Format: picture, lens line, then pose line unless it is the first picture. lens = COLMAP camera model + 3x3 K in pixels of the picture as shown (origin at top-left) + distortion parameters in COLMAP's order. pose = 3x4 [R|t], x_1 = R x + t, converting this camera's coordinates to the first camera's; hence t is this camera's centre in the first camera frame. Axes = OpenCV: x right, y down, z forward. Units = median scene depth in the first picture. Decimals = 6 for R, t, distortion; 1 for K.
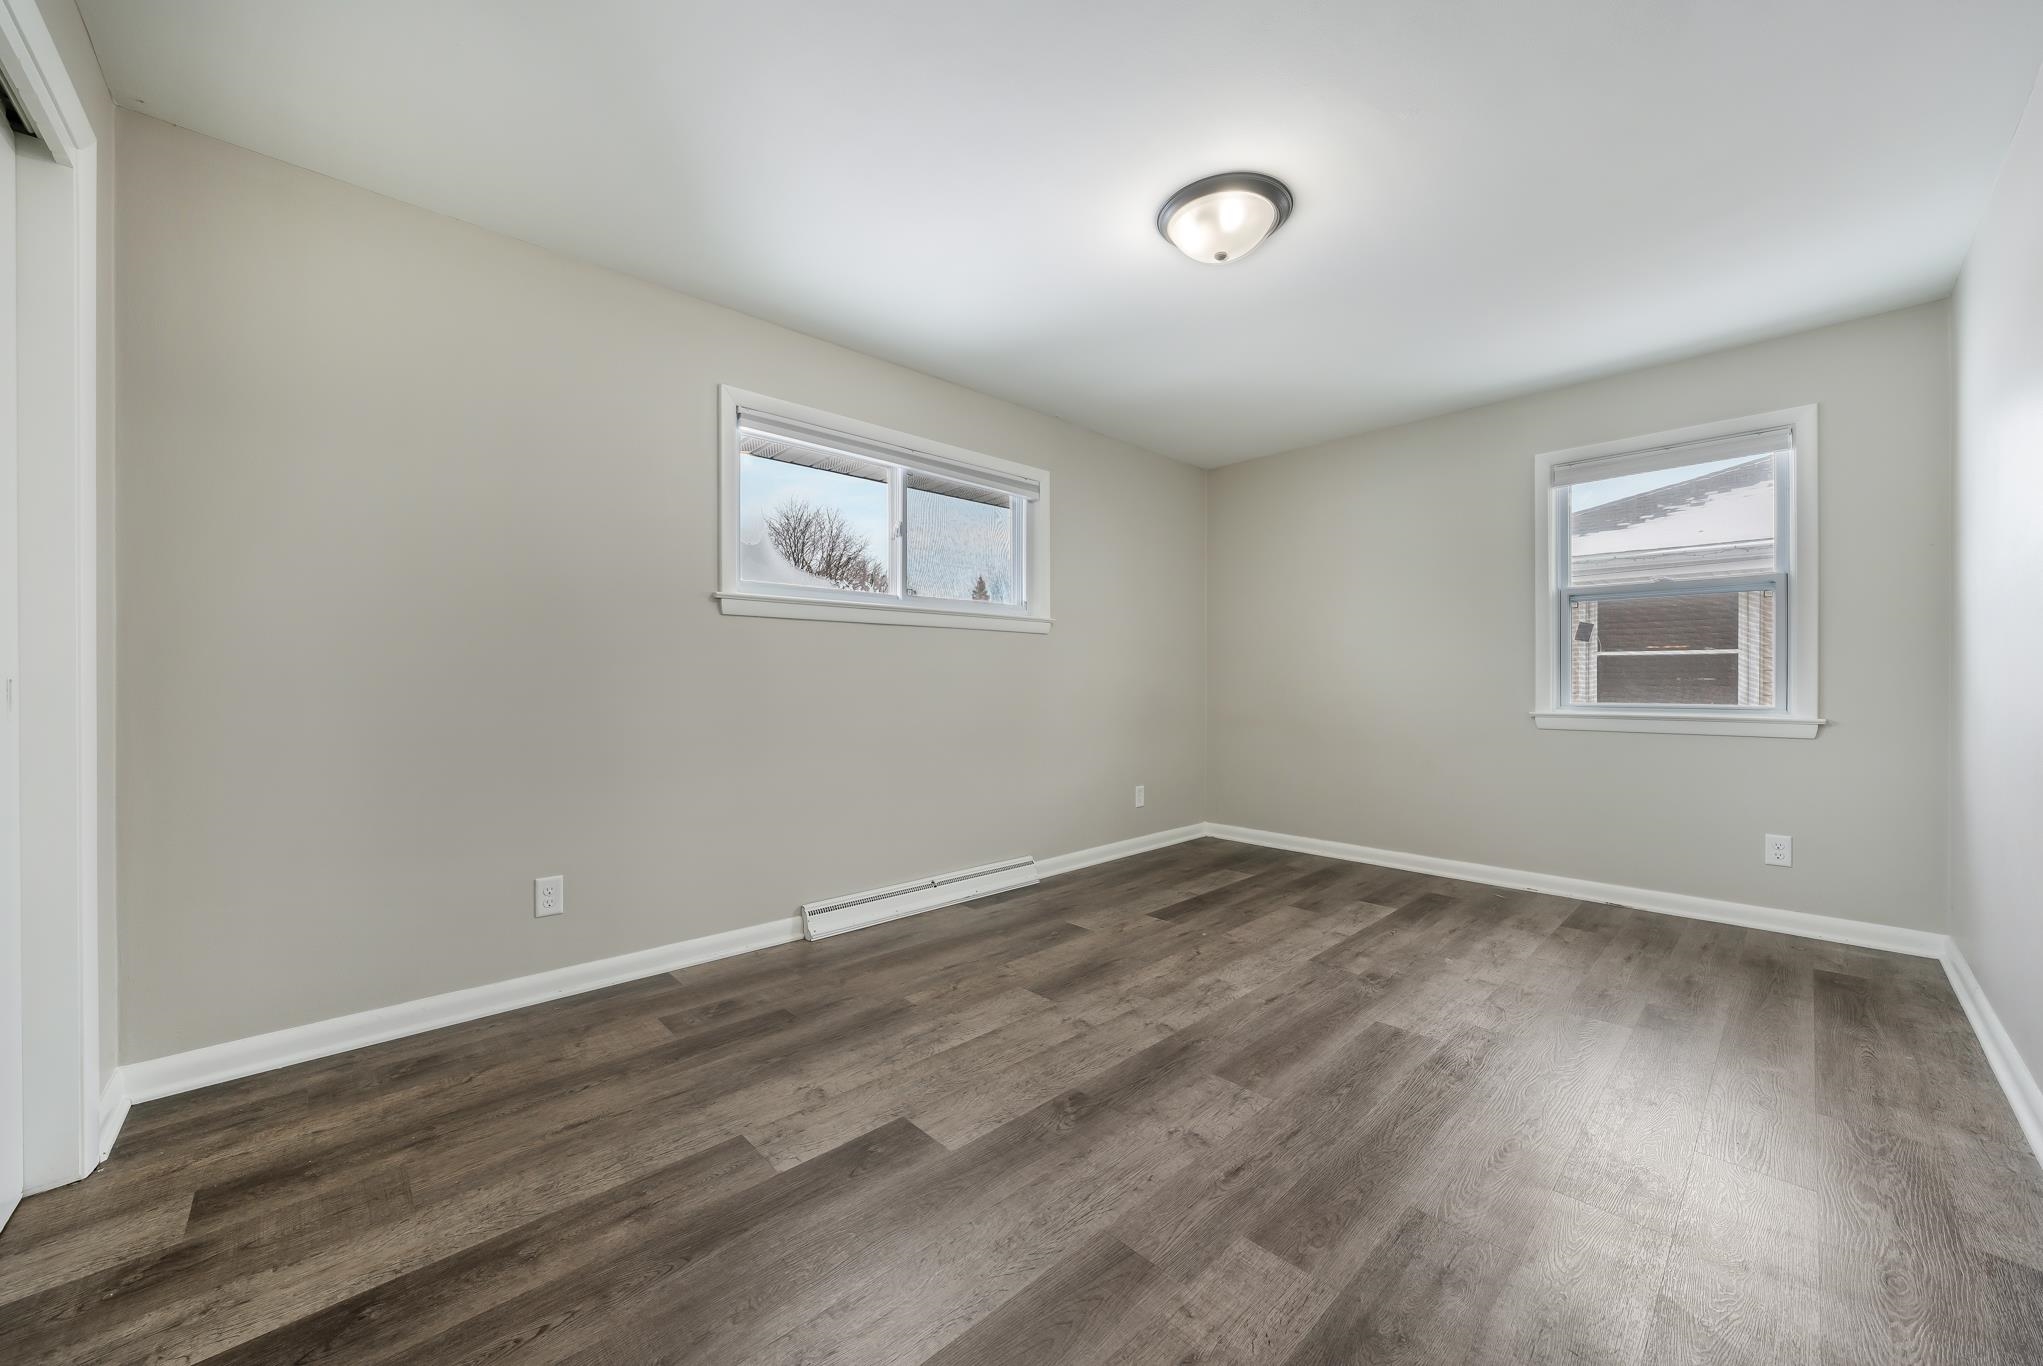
lens RADIAL K [[733.3, 0, 1017.0], [0, 733.3, 689.5], [0, 0, 1]] dist [-0.005391, 0.000615]
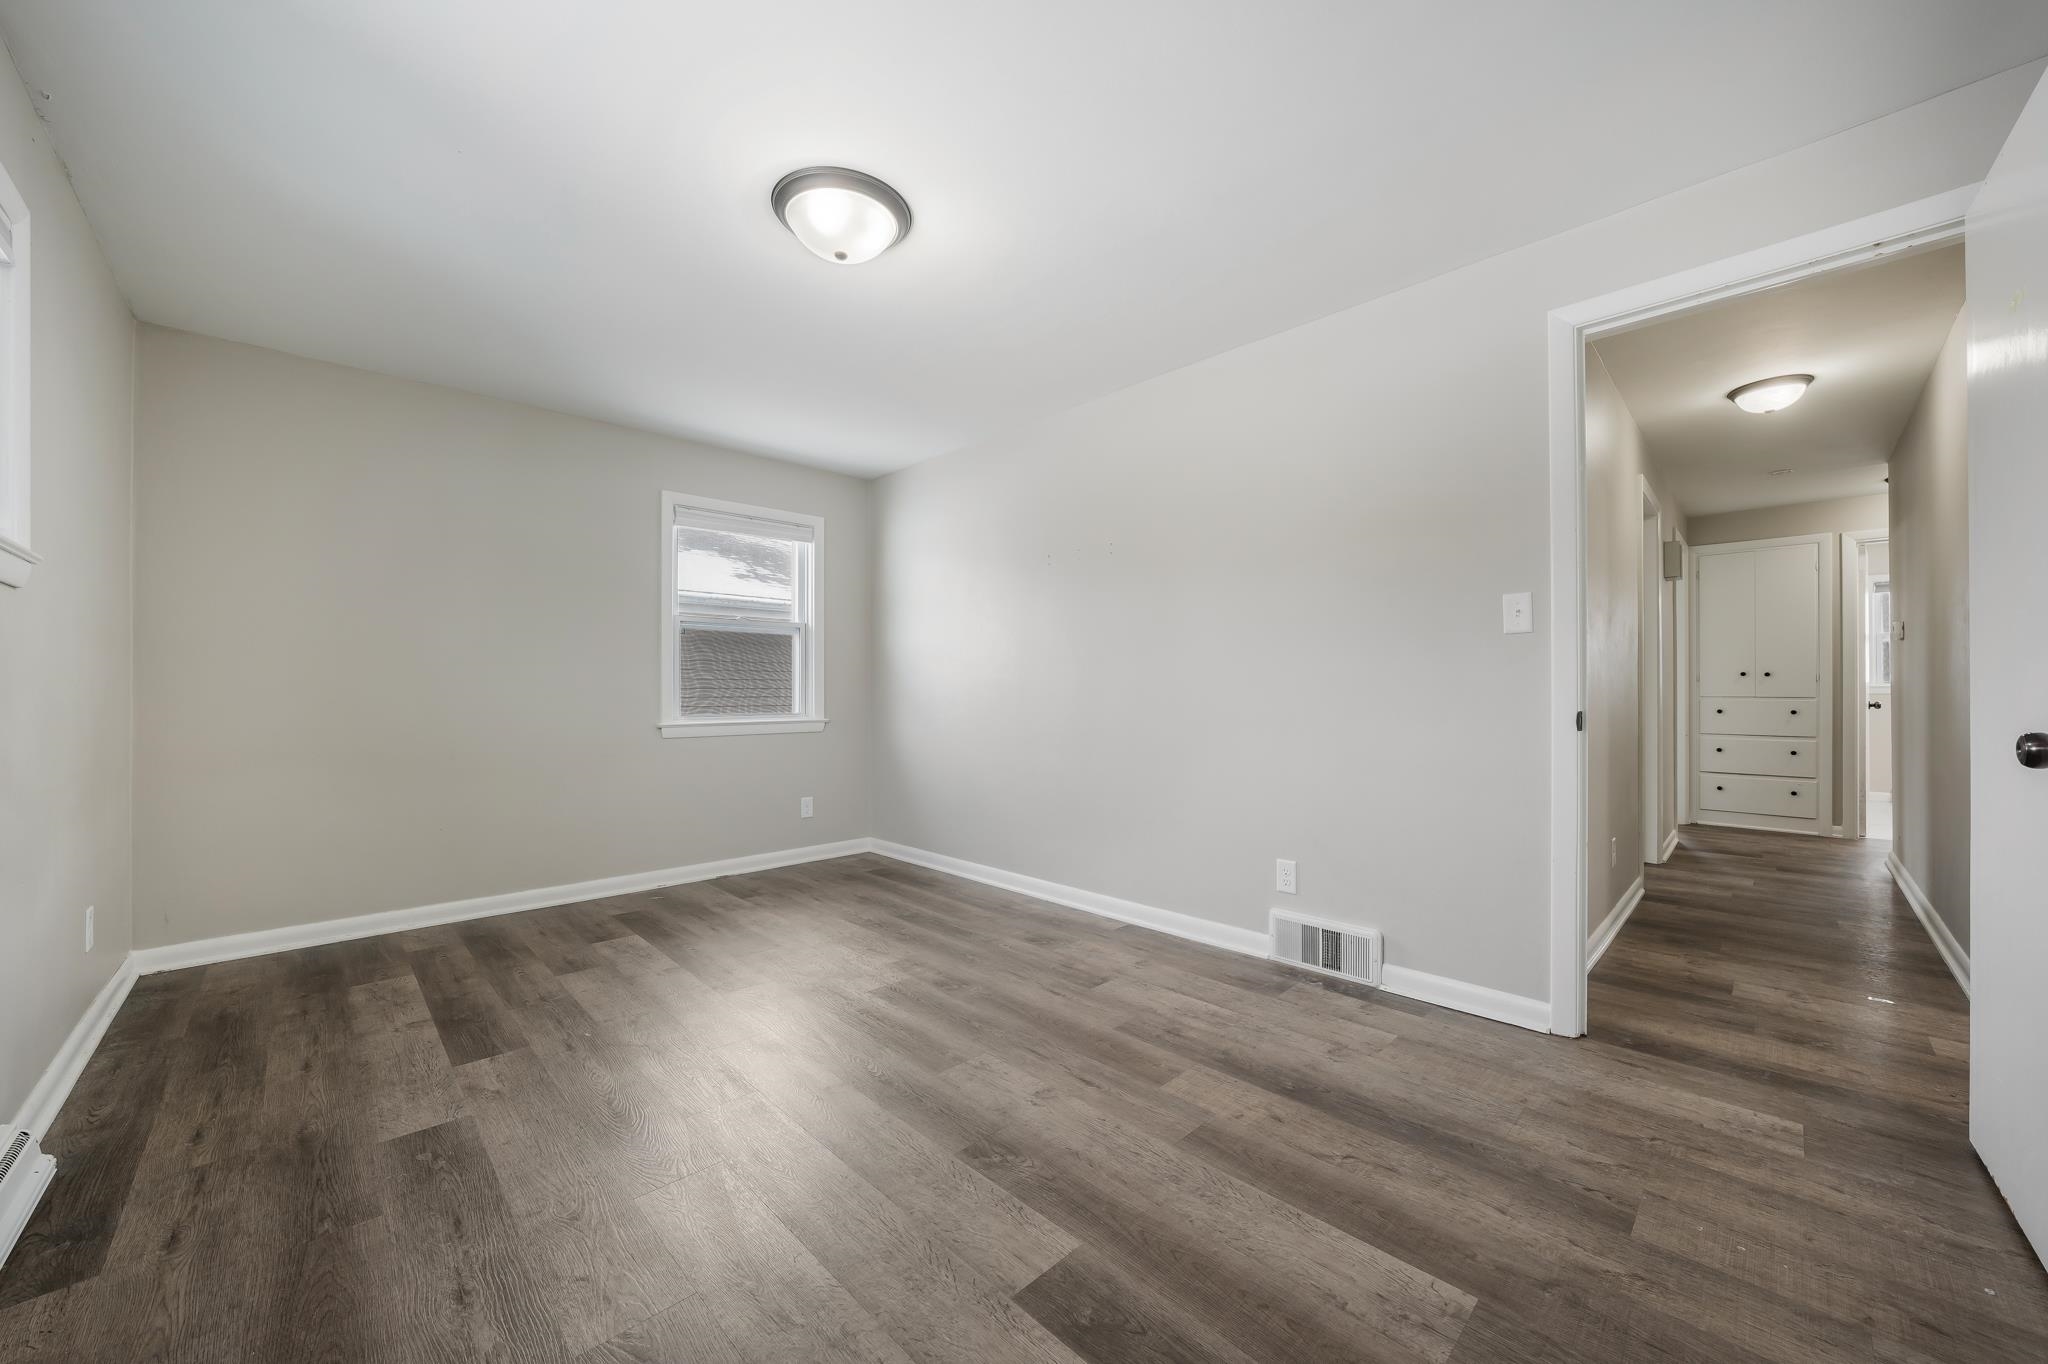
lens RADIAL K [[735.1, 0, 1036.2], [0, 735.1, 688.7], [0, 0, 1]] dist [-0.005391, 0.000615]
pose [[0.006988, 0.007557, 0.999947, -0.443168], [0.011313, 0.999907, -0.007636, -0.006938], [-0.999912, 0.011366, 0.006901, 0.481725]]
